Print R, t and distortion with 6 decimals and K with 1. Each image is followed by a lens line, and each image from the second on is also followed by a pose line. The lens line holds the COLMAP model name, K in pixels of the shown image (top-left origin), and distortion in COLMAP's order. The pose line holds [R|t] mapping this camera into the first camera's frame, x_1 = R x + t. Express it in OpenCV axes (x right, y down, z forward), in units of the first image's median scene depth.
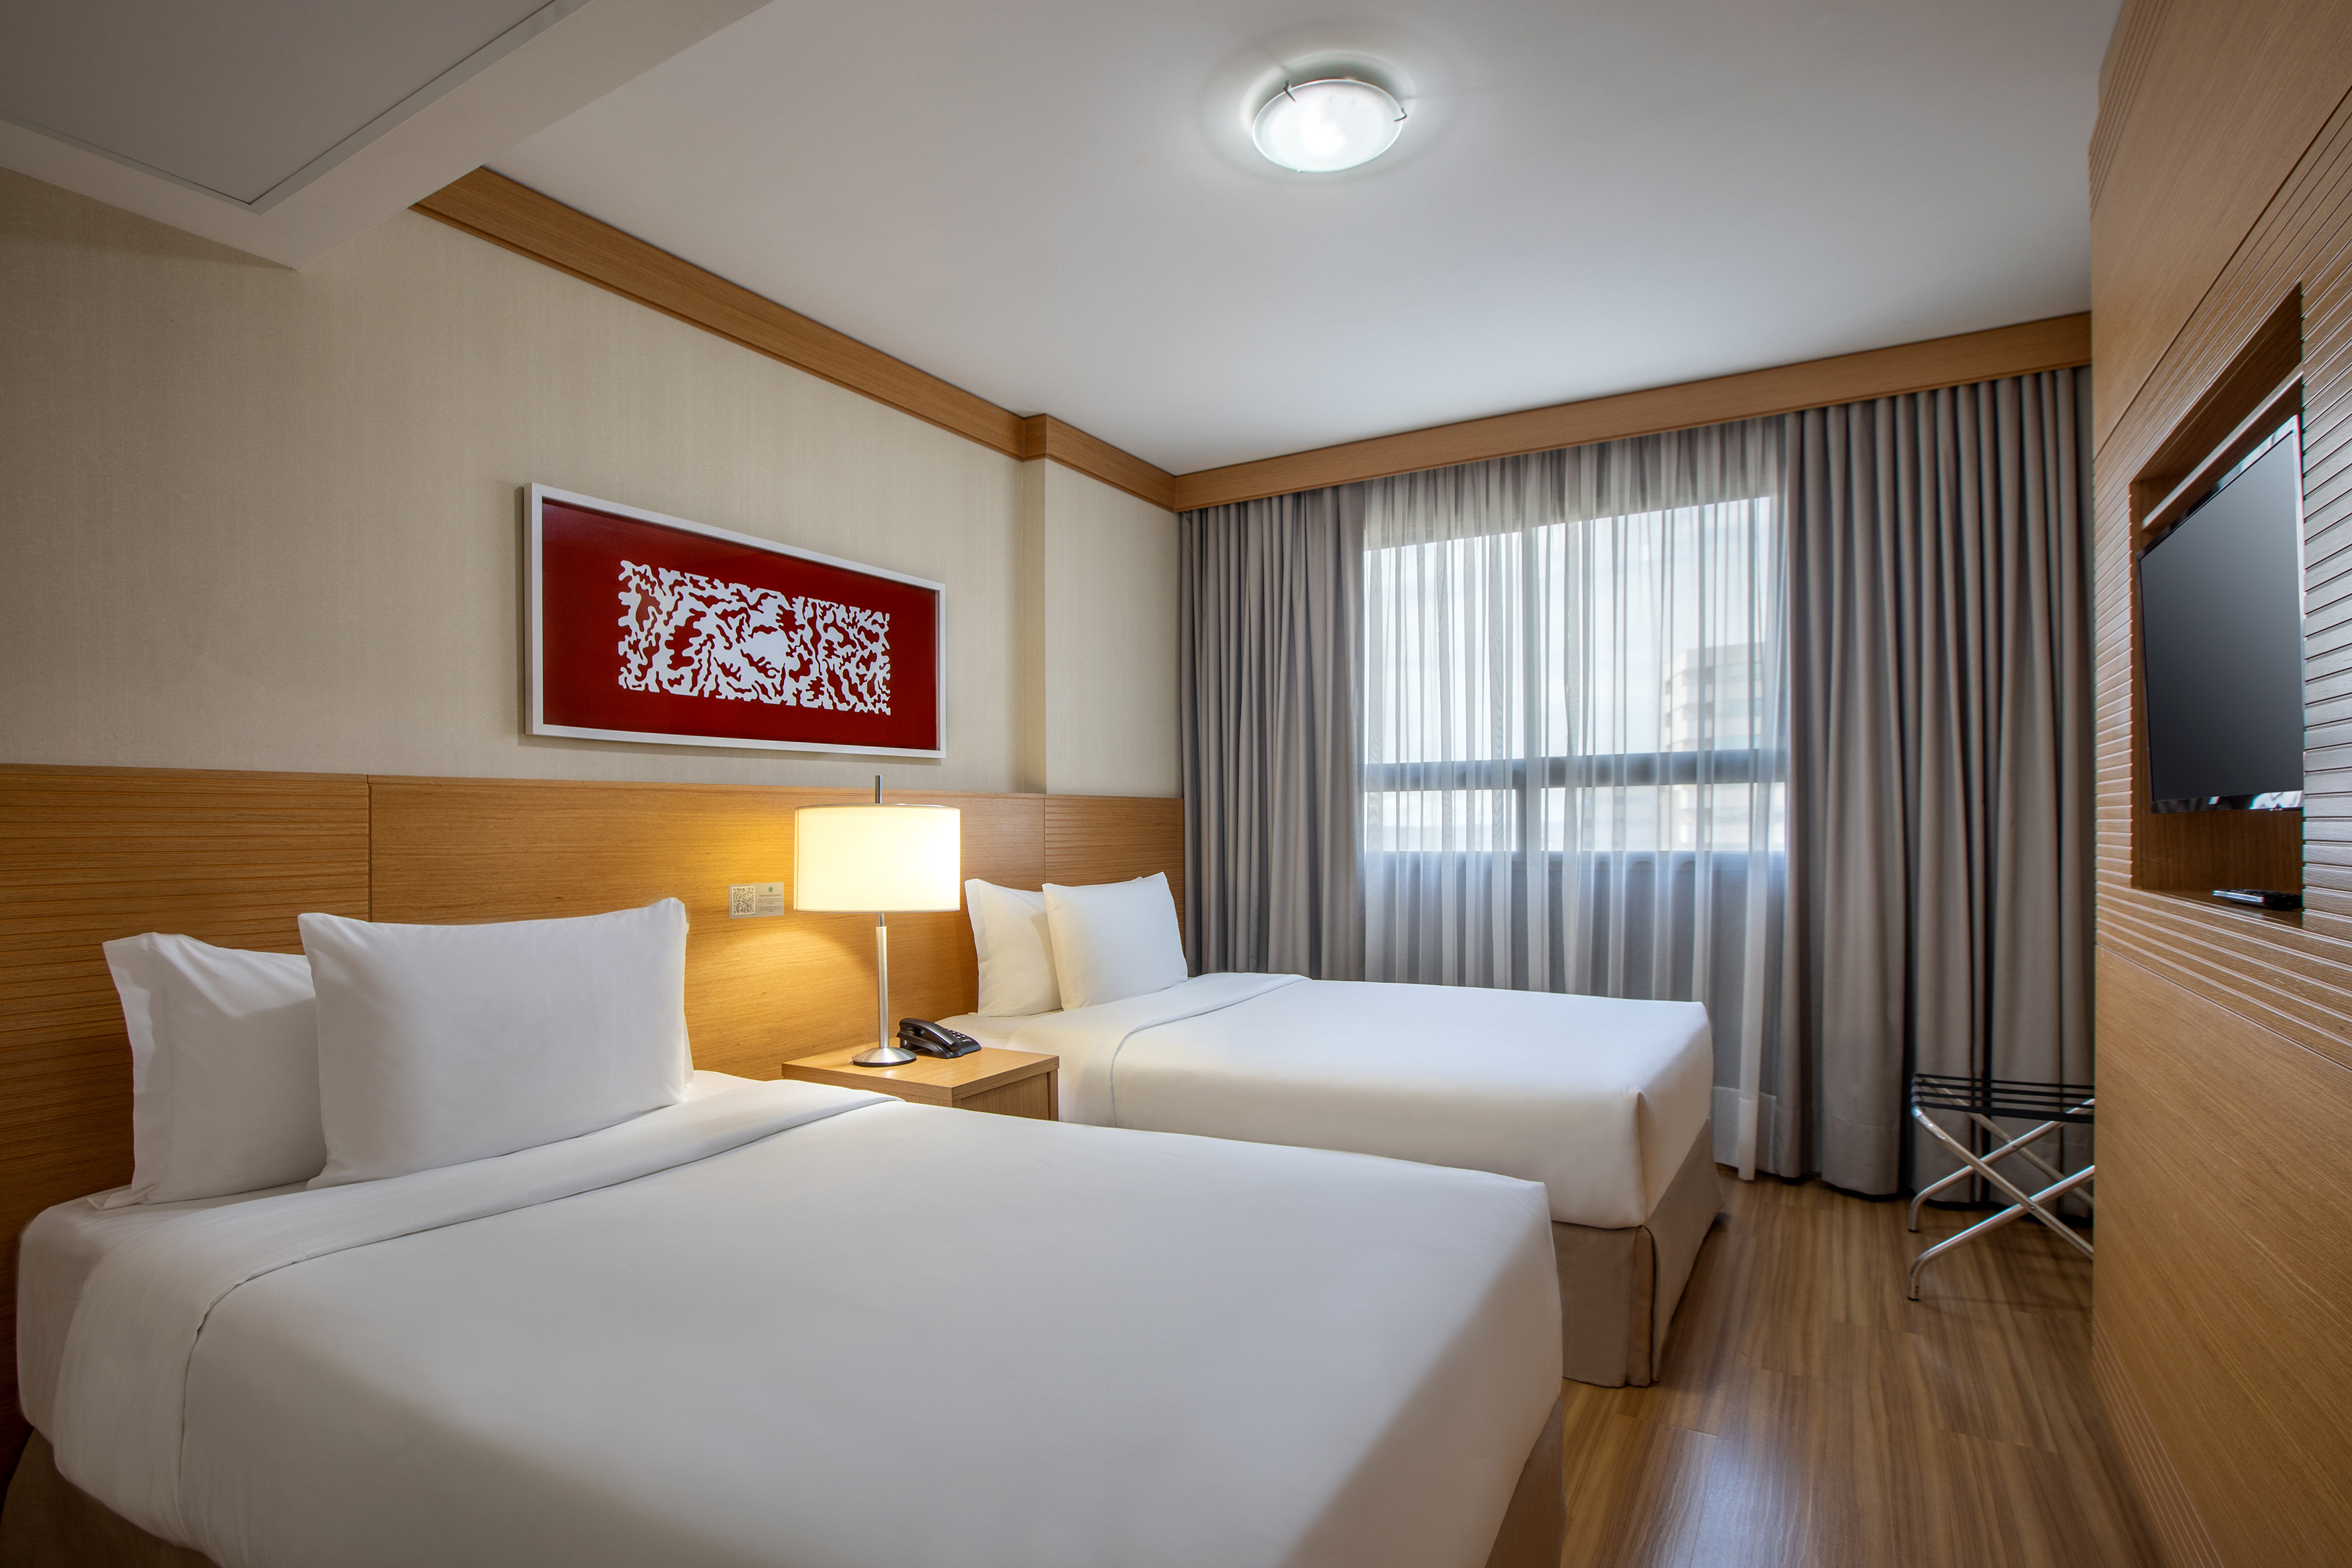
lens RADIAL K [[1113.7, 0, 1172.2], [0, 1113.7, 820.4], [0, 0, 1]] dist [0.001708, 0.000256]
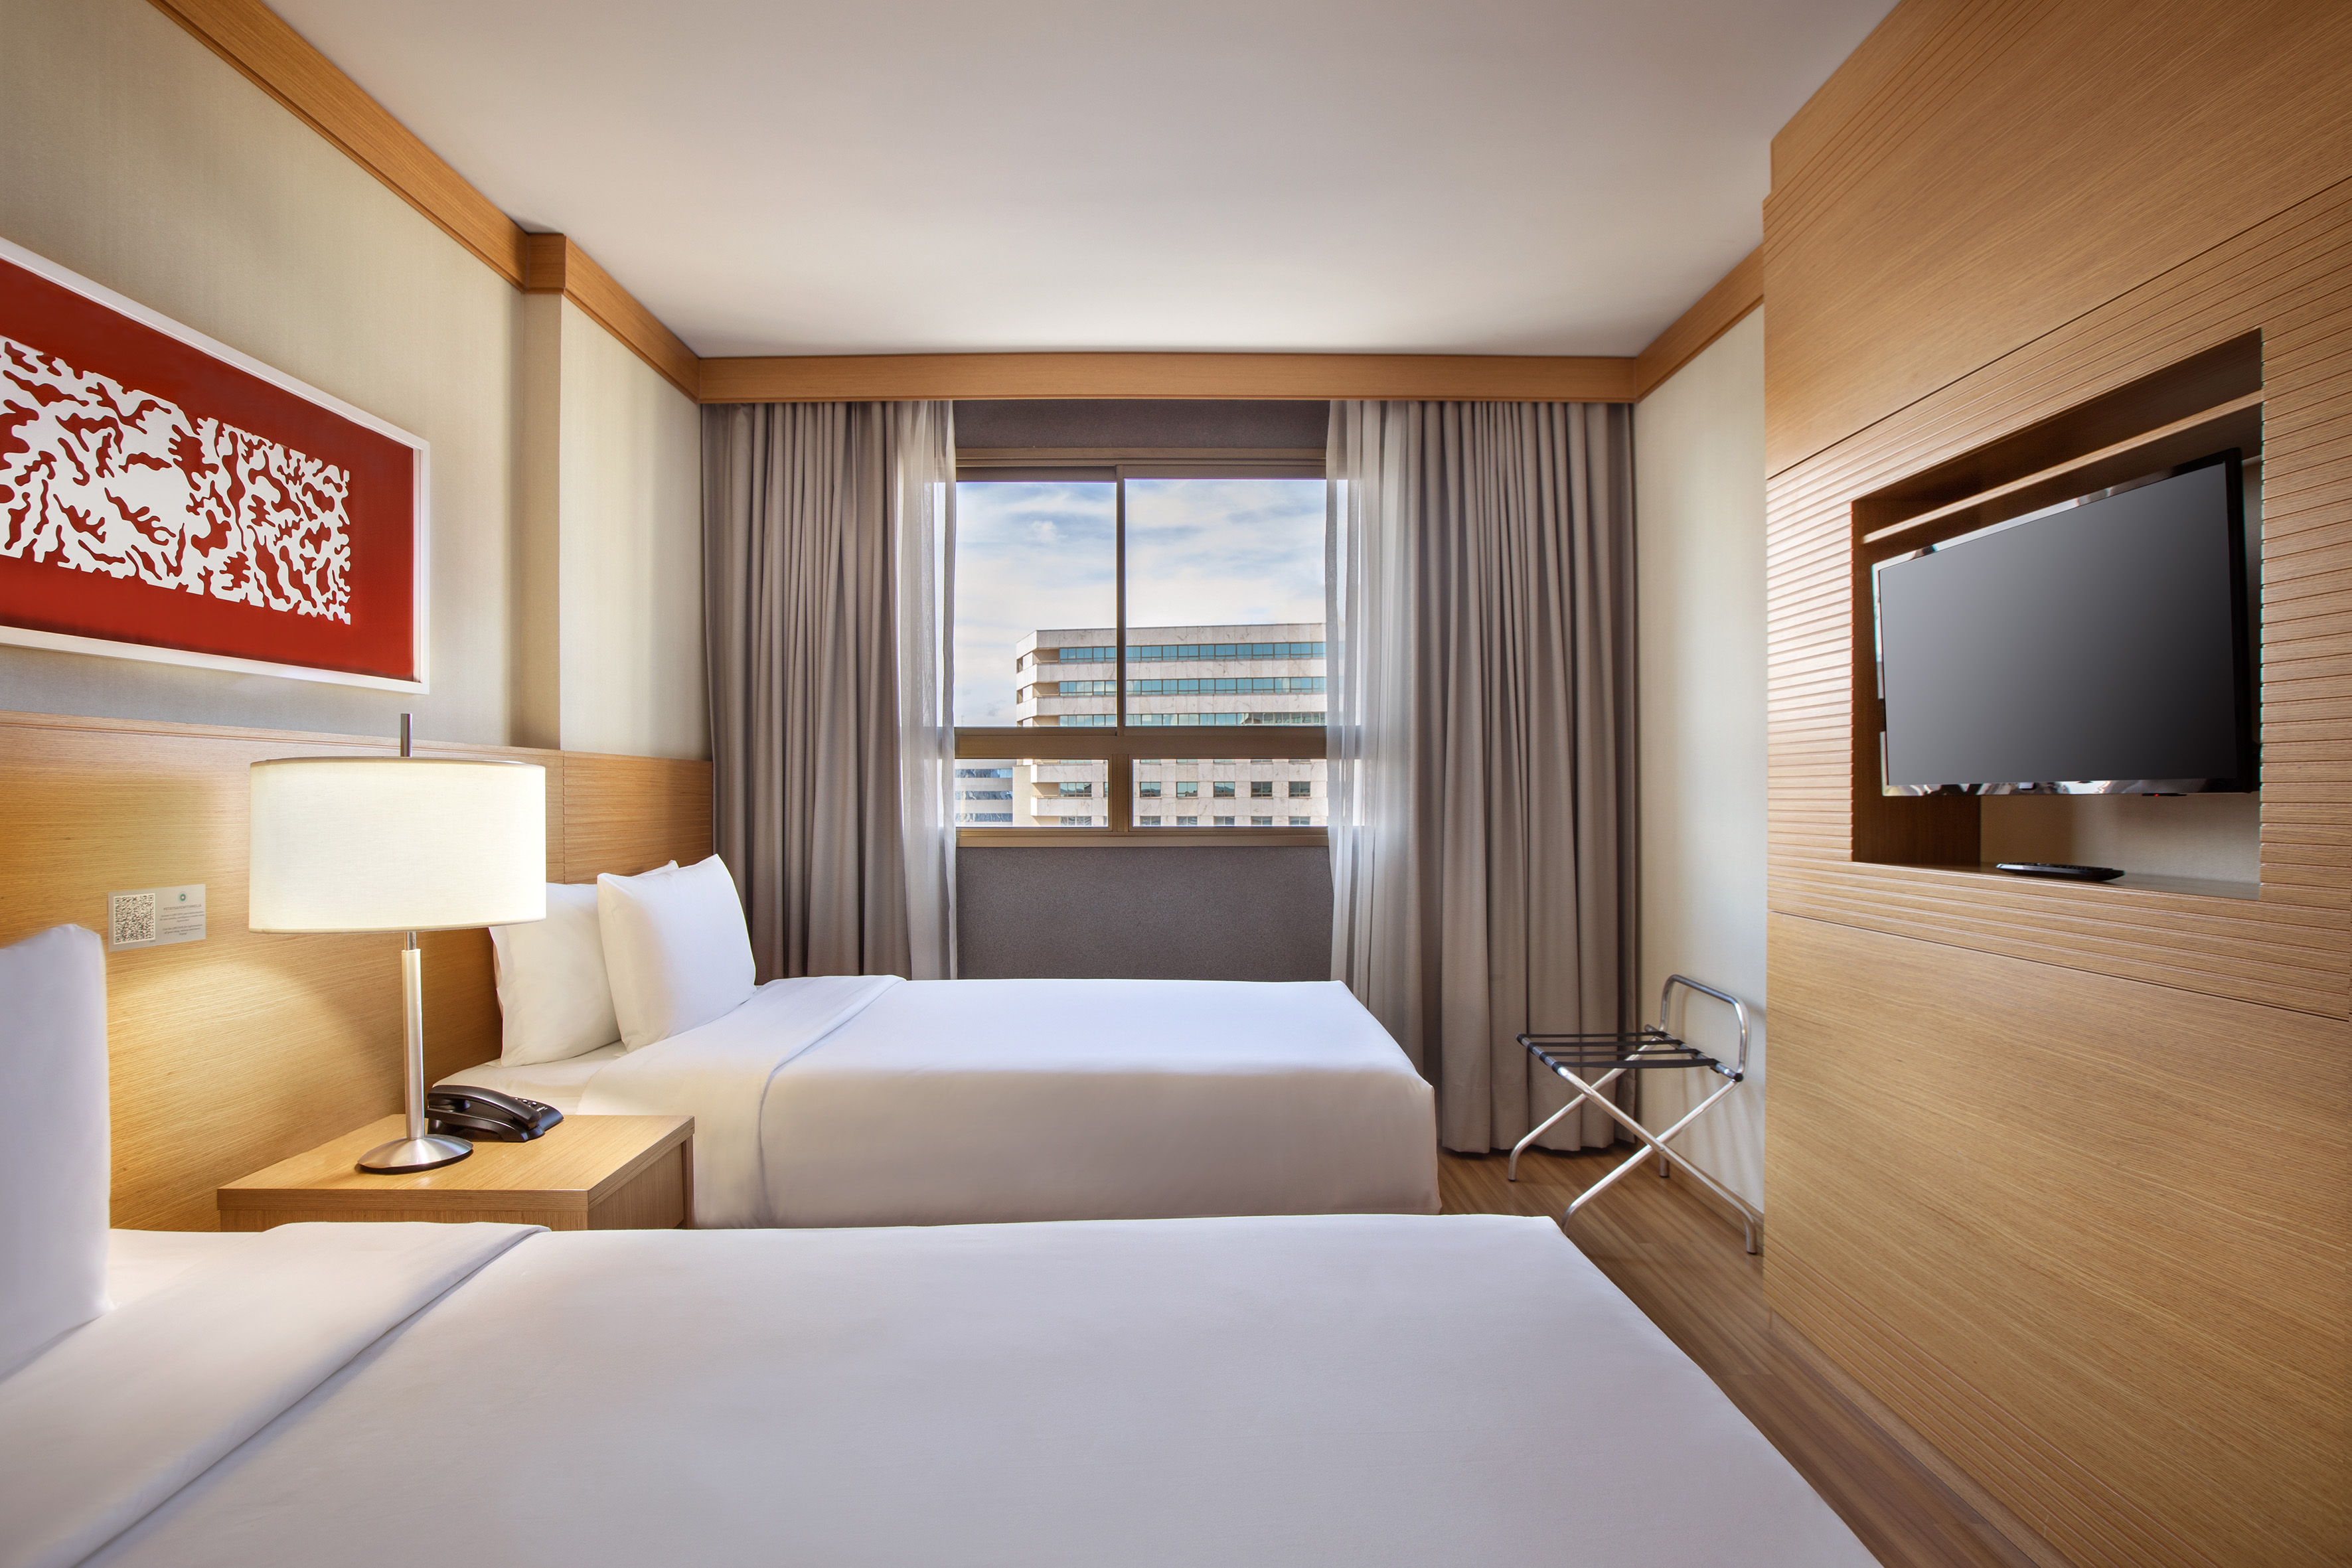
lens RADIAL K [[1172.3, 0, 1176.0], [0, 1172.3, 784.0], [0, 0, 1]] dist [0.001433, 0.013152]
pose [[0.876724, 0.013770, 0.480797, -0.187938], [-0.011149, 0.999903, -0.008308, 0.000692], [-0.480865, 0.001923, 0.876792, 0.180410]]
